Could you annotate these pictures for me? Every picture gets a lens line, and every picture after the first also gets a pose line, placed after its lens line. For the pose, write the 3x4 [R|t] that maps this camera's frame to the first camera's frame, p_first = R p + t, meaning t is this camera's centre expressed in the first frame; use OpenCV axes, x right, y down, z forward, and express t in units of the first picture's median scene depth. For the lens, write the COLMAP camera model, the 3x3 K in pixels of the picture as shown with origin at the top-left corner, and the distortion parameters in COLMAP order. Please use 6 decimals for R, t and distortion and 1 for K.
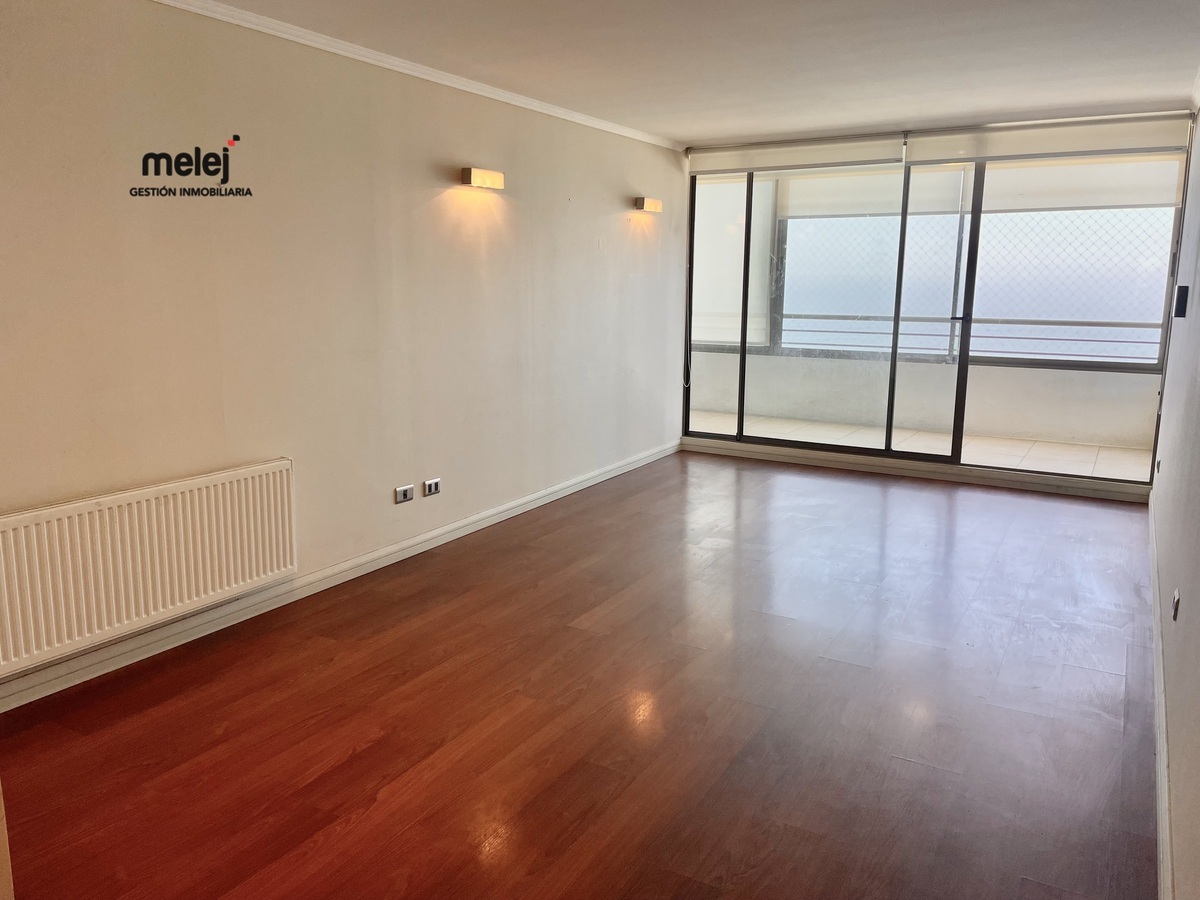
lens RADIAL K [[910.0, 0, 601.3], [0, 910.0, 445.0], [0, 0, 1]] dist [0.116611, -0.136925]
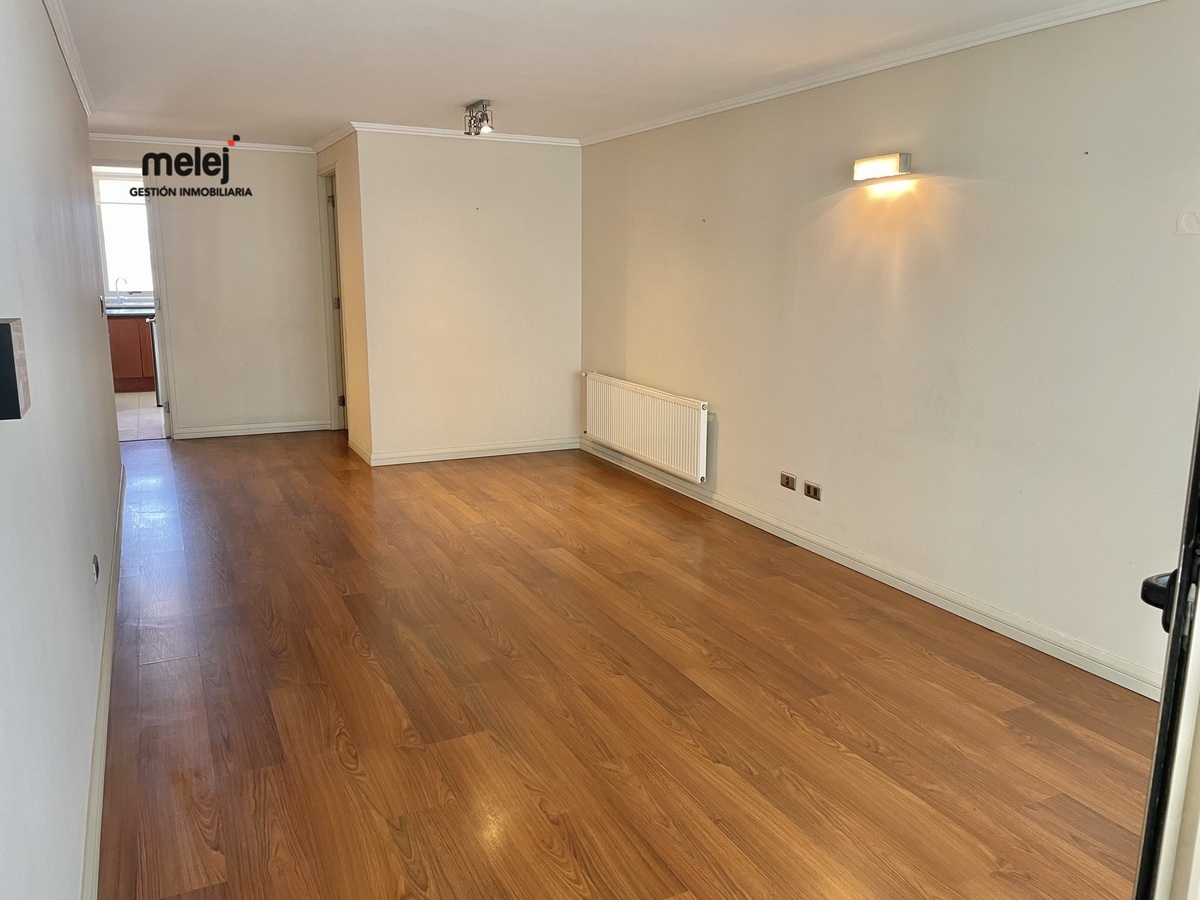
lens RADIAL K [[910.0, 0, 601.3], [0, 910.0, 445.0], [0, 0, 1]] dist [0.116611, -0.136925]
pose [[-0.553306, 0.159888, -0.817489, 1.021472], [-0.163665, 0.941408, 0.294899, -0.351705], [0.816741, 0.296964, -0.494719, 1.724578]]
